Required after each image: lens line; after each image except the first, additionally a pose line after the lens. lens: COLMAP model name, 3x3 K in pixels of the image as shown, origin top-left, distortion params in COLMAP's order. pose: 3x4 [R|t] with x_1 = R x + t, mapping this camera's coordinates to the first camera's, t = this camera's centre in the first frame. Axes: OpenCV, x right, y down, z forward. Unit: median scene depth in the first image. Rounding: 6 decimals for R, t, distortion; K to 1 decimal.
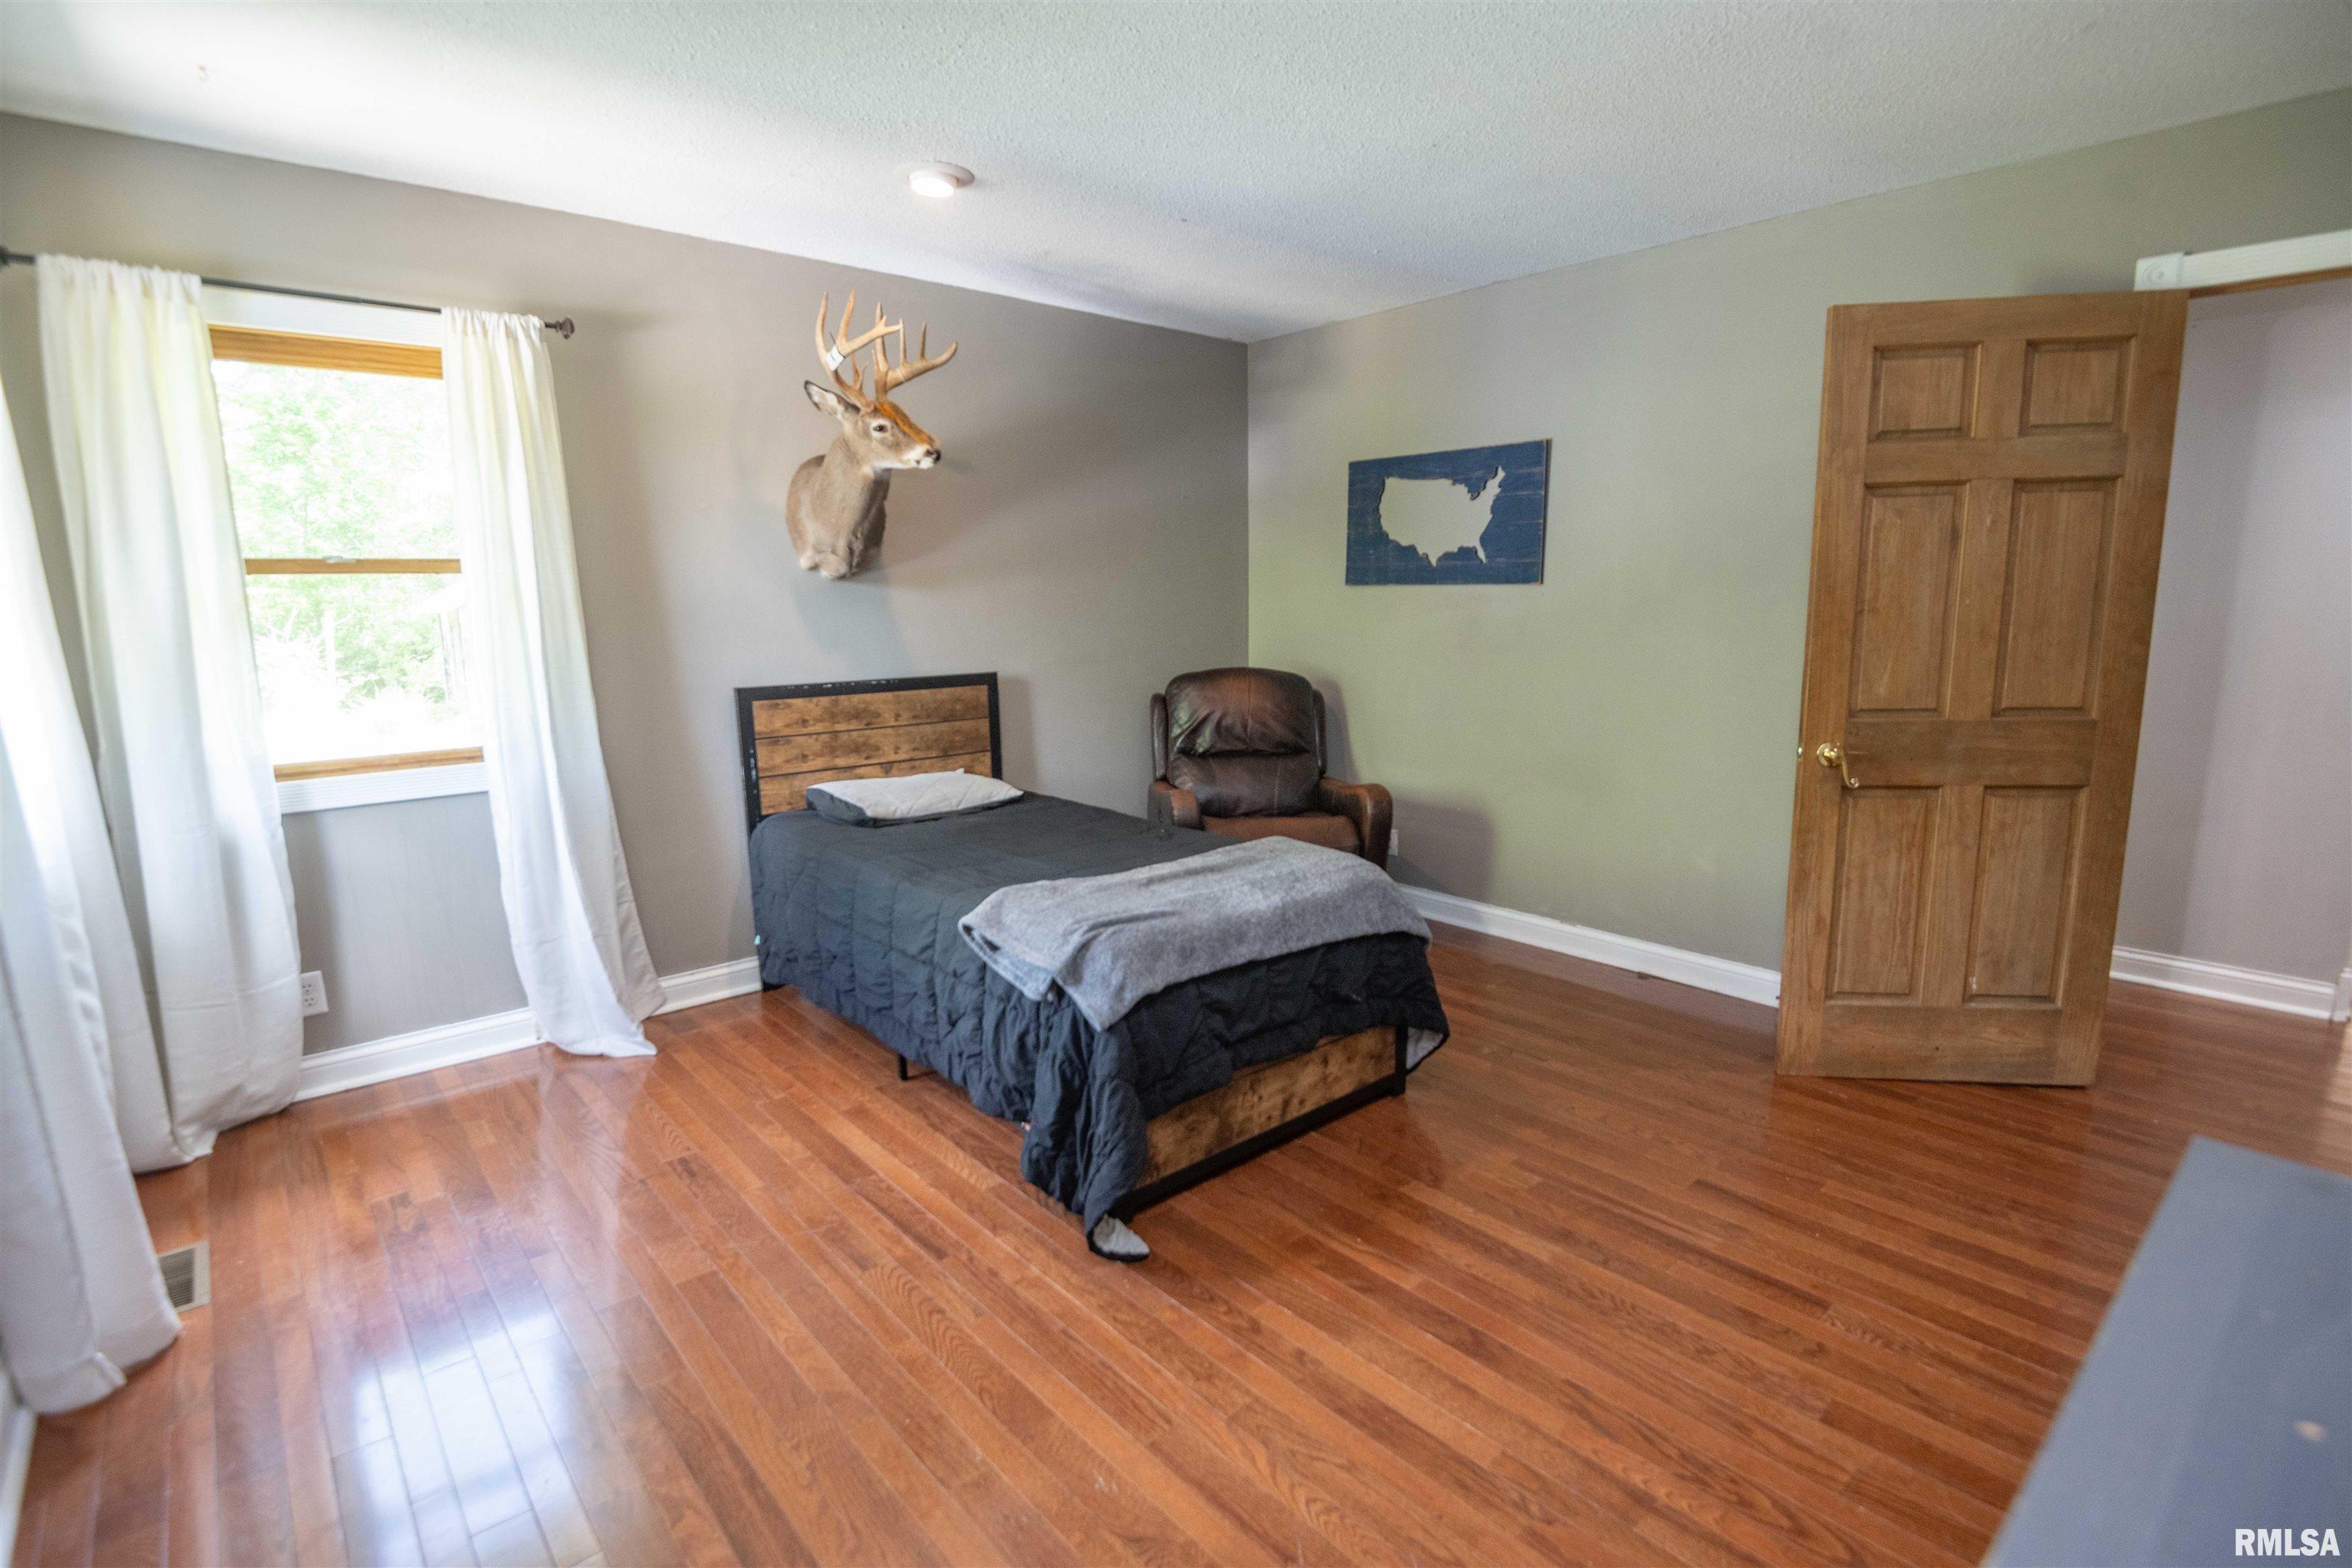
lens RADIAL K [[1109.9, 0, 1176.0], [0, 1109.9, 788.1], [0, 0, 1]] dist [-0.005079, -0.012685]
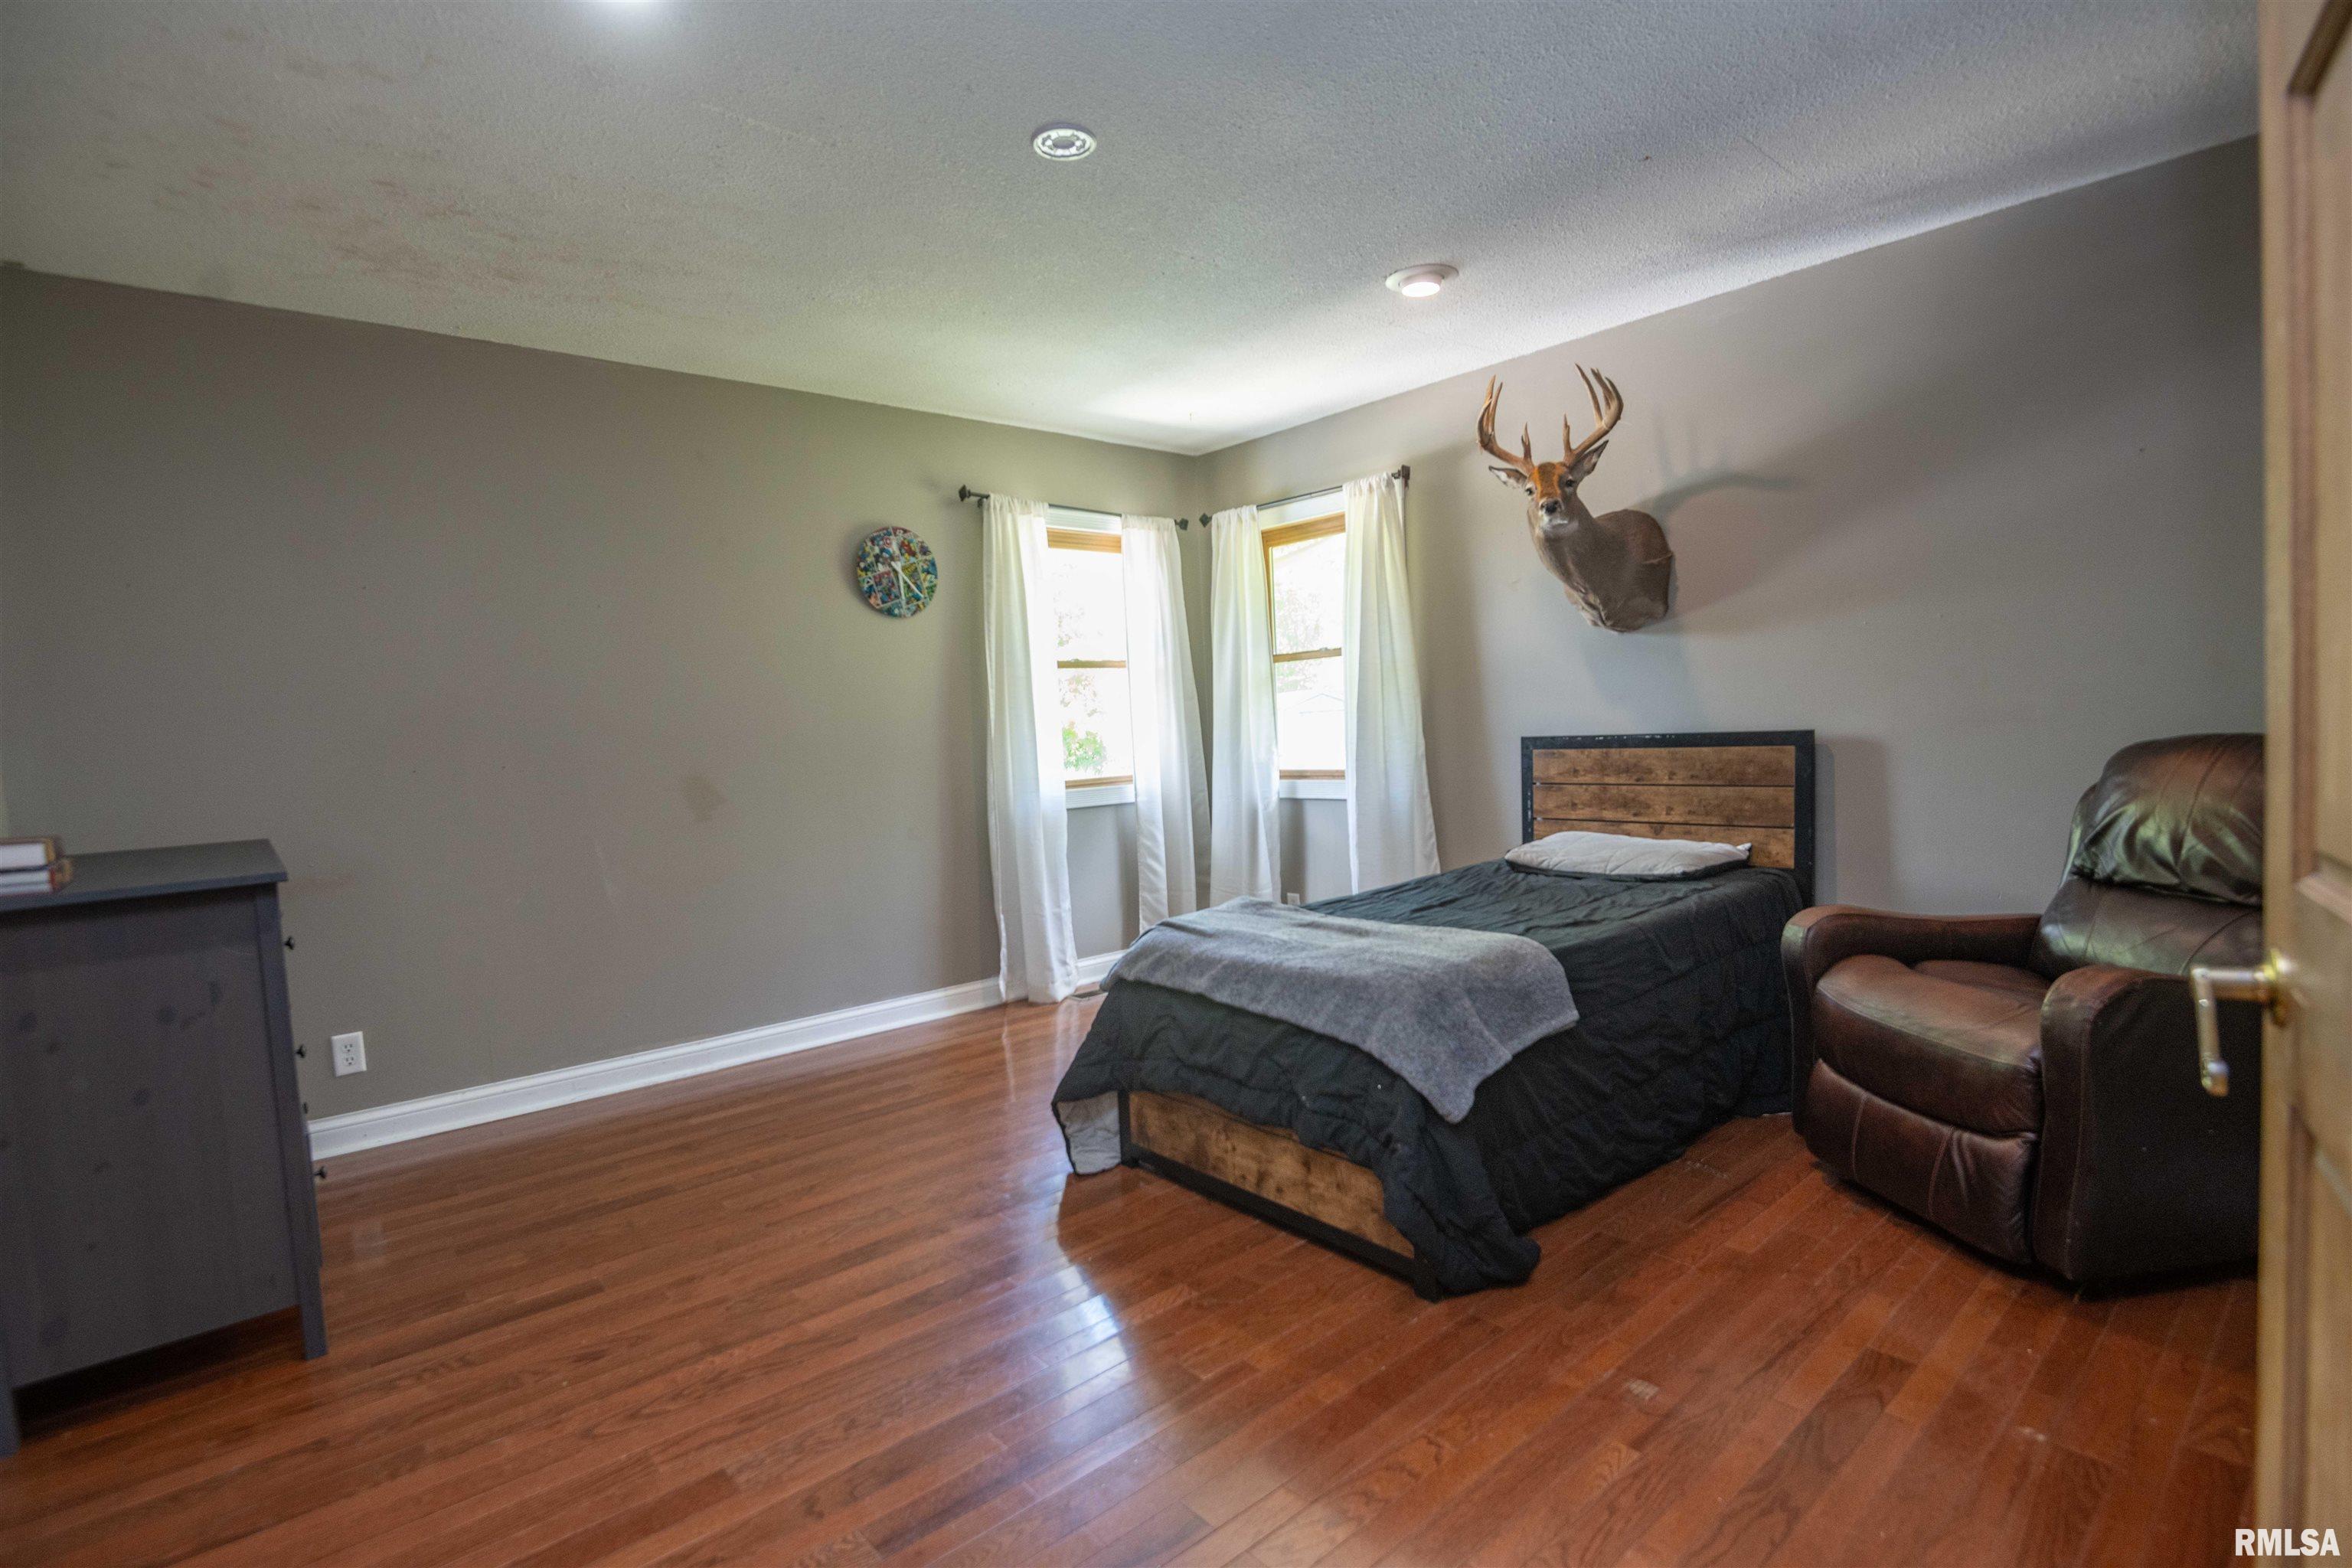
lens RADIAL K [[1109.9, 0, 1170.4], [0, 1109.9, 789.9], [0, 0, 1]] dist [-0.005079, -0.012685]
pose [[-0.000852, 0.072216, -0.997389, 0.736348], [-0.126313, 0.989393, 0.071745, -0.071691], [0.991990, 0.126045, 0.008279, 0.633186]]
